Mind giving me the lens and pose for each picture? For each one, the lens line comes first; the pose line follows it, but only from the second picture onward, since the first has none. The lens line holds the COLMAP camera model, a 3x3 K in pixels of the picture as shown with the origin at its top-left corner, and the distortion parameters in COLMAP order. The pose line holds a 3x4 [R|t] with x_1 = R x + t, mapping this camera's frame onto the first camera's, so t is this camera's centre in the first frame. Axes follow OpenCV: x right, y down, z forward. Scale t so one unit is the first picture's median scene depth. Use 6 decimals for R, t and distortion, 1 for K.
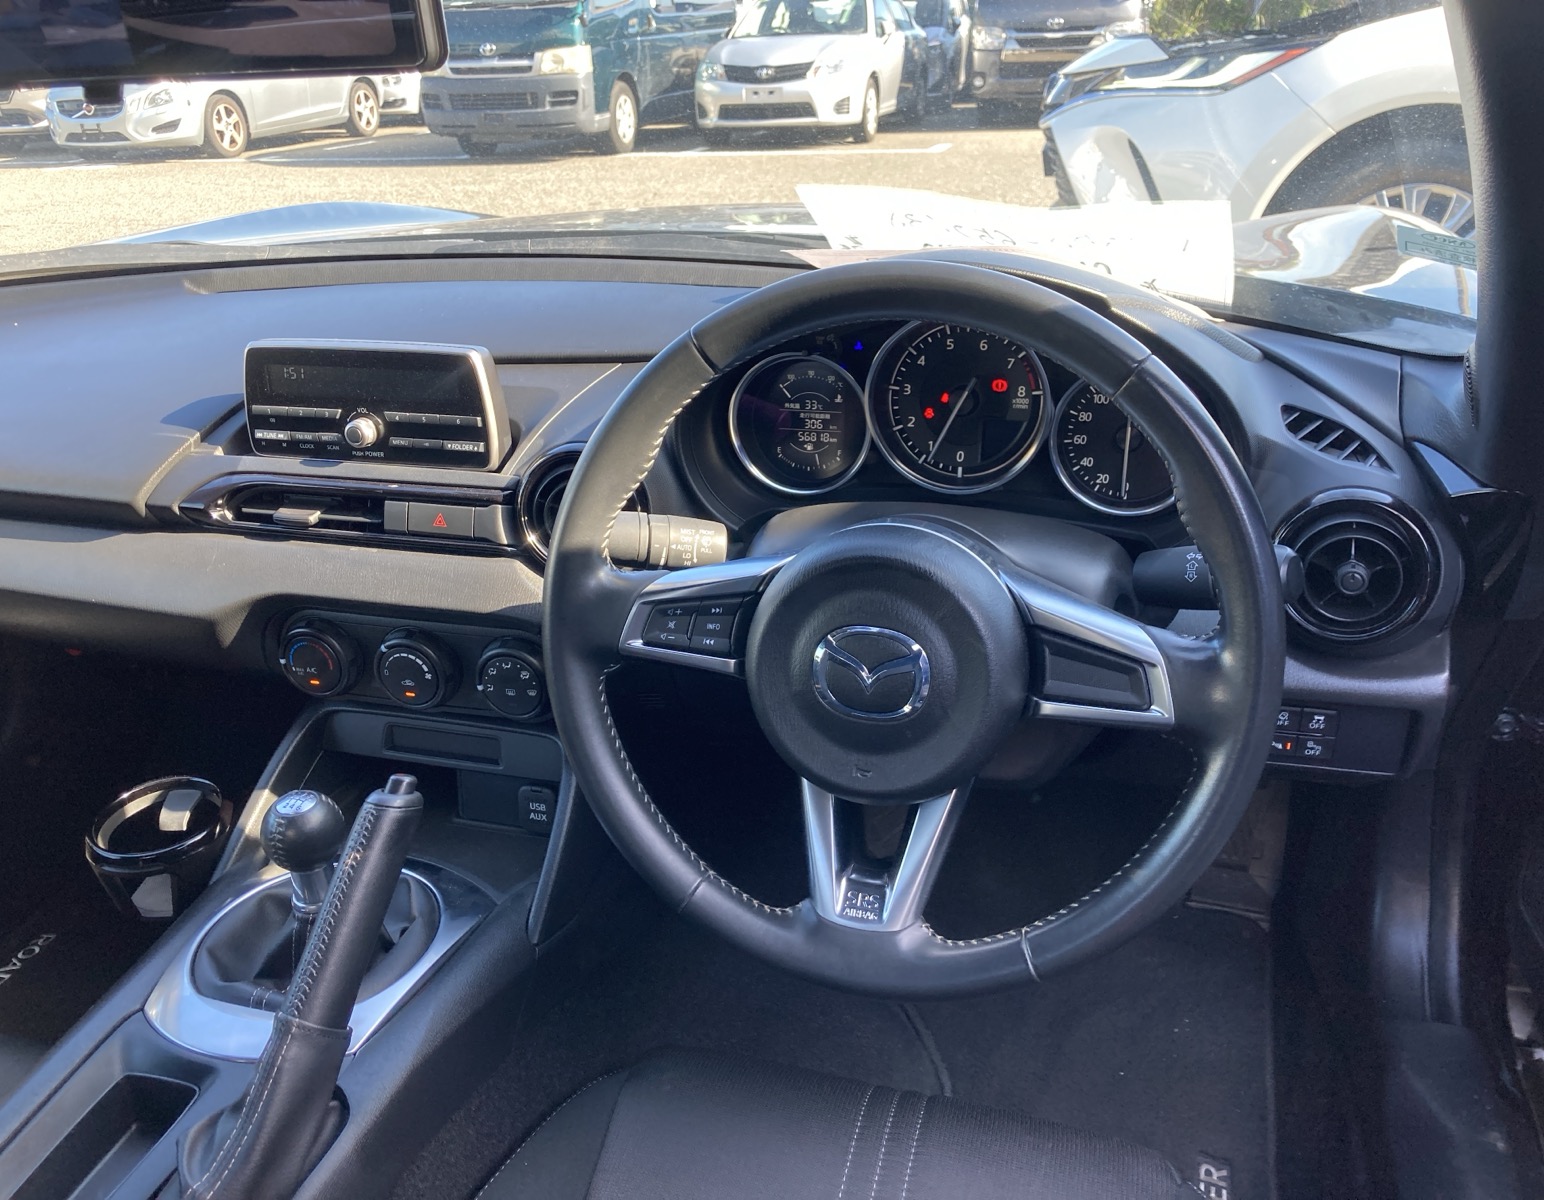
lens RADIAL K [[1403.4, 0, 772.0], [0, 1403.4, 600.0], [0, 0, 1]] dist [0.045423, -0.011843]
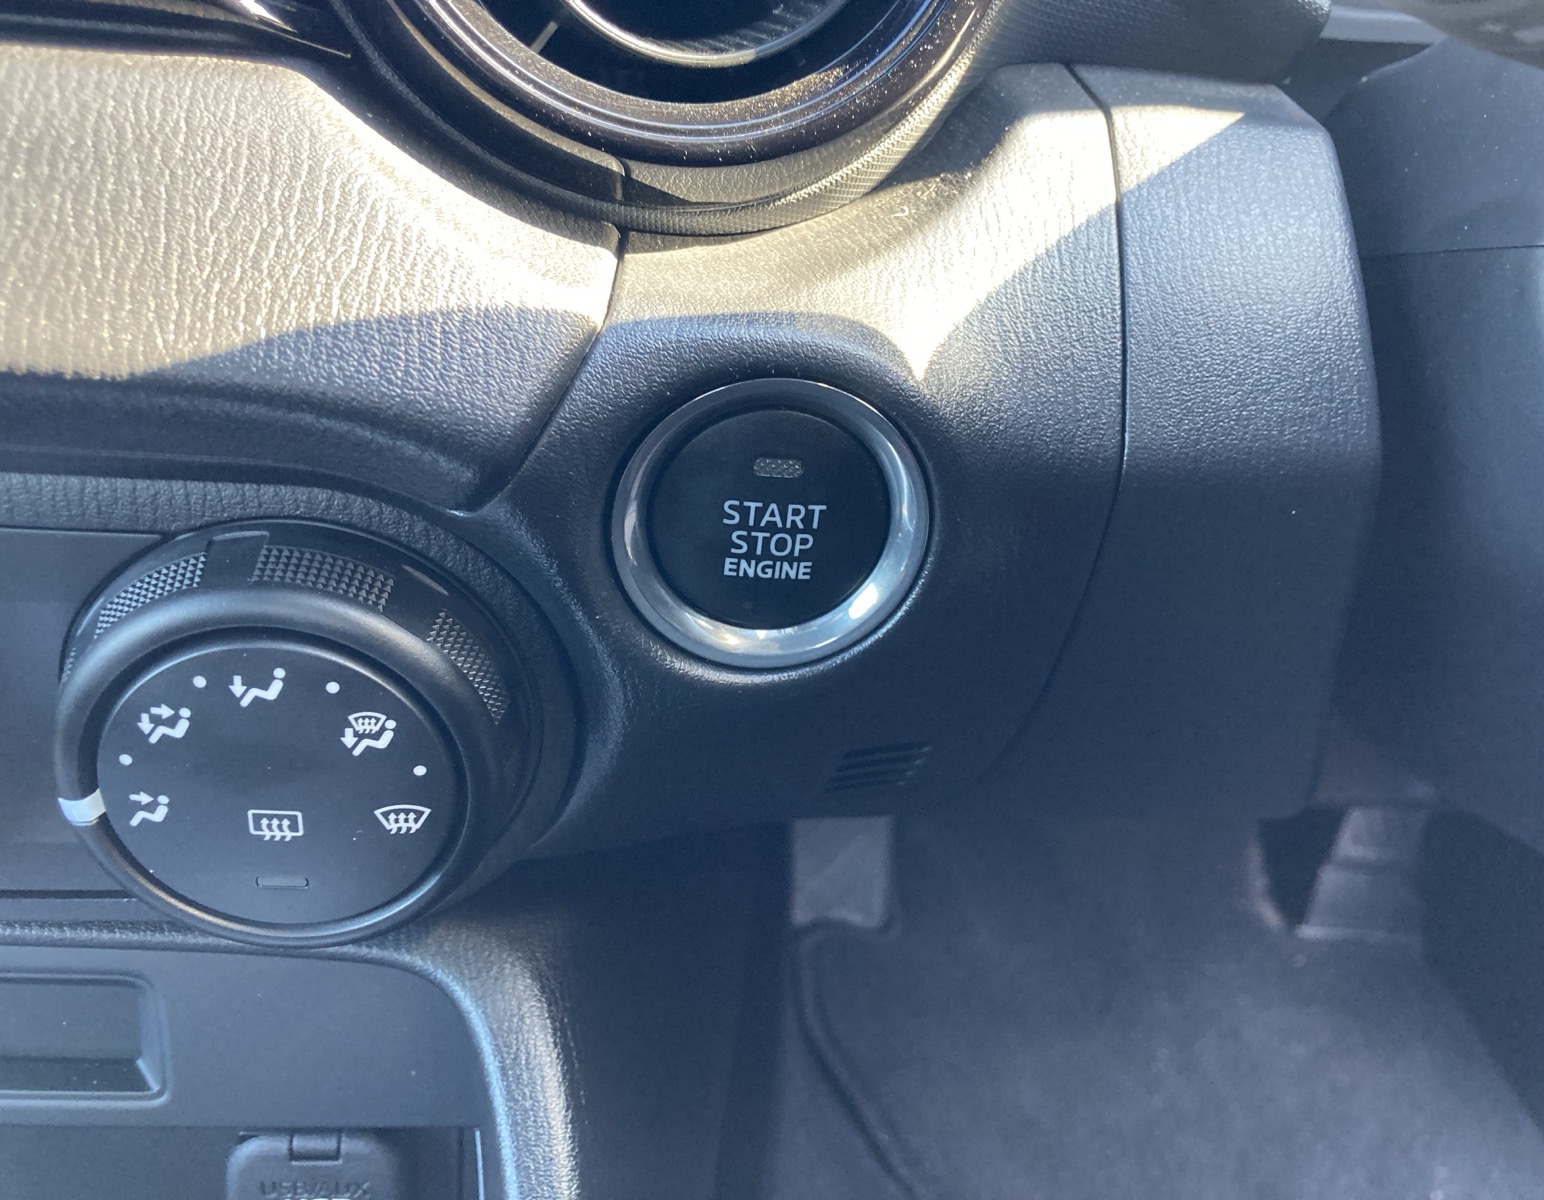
lens RADIAL K [[1408.2, 0, 772.0], [0, 1408.2, 600.0], [0, 0, 1]] dist [-0.012038, -0.011376]
pose [[0.925123, -0.054391, 0.375752, -0.187747], [0.023972, 0.996078, 0.085165, 0.021248], [-0.378911, -0.069781, 0.922798, 0.782723]]
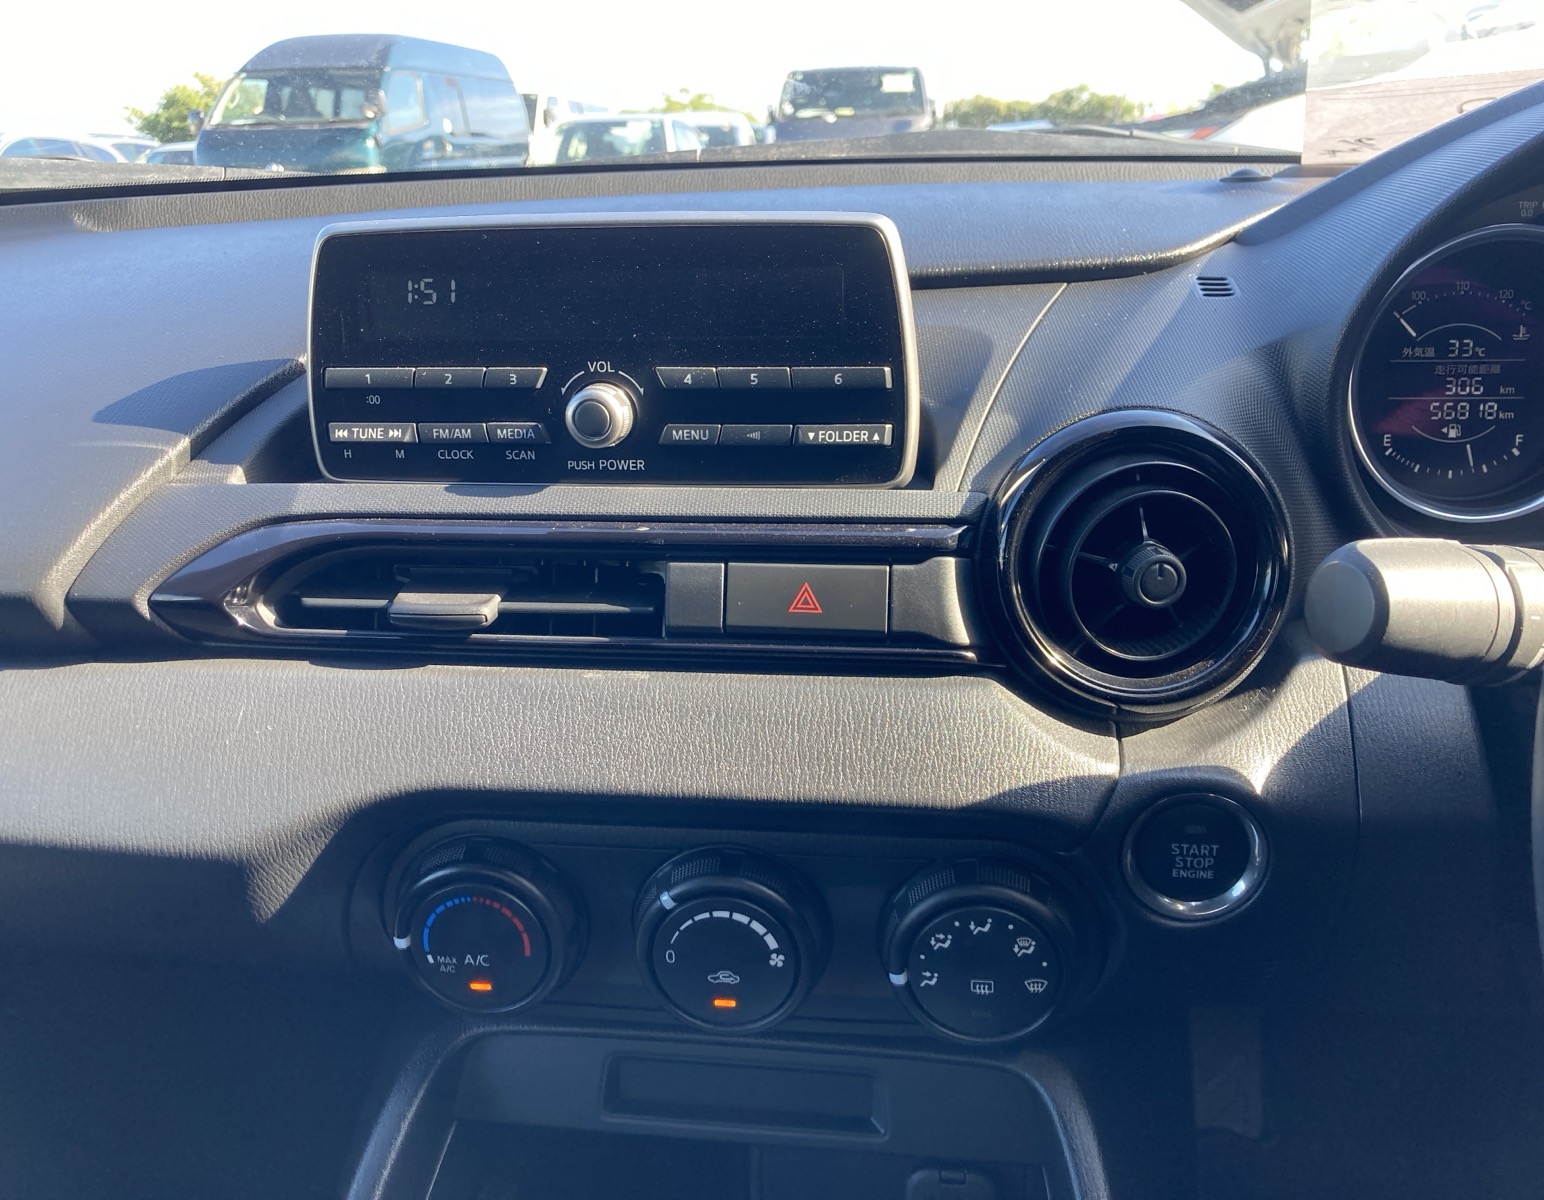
lens RADIAL K [[1358.0, 0, 775.8], [0, 1358.0, 568.5], [0, 0, 1]] dist [0.106052, -0.126748]
pose [[0.985889, -0.037325, 0.163184, -0.304221], [0.054677, 0.993159, -0.103173, -0.021966], [-0.158217, 0.110640, 0.981186, 0.562768]]
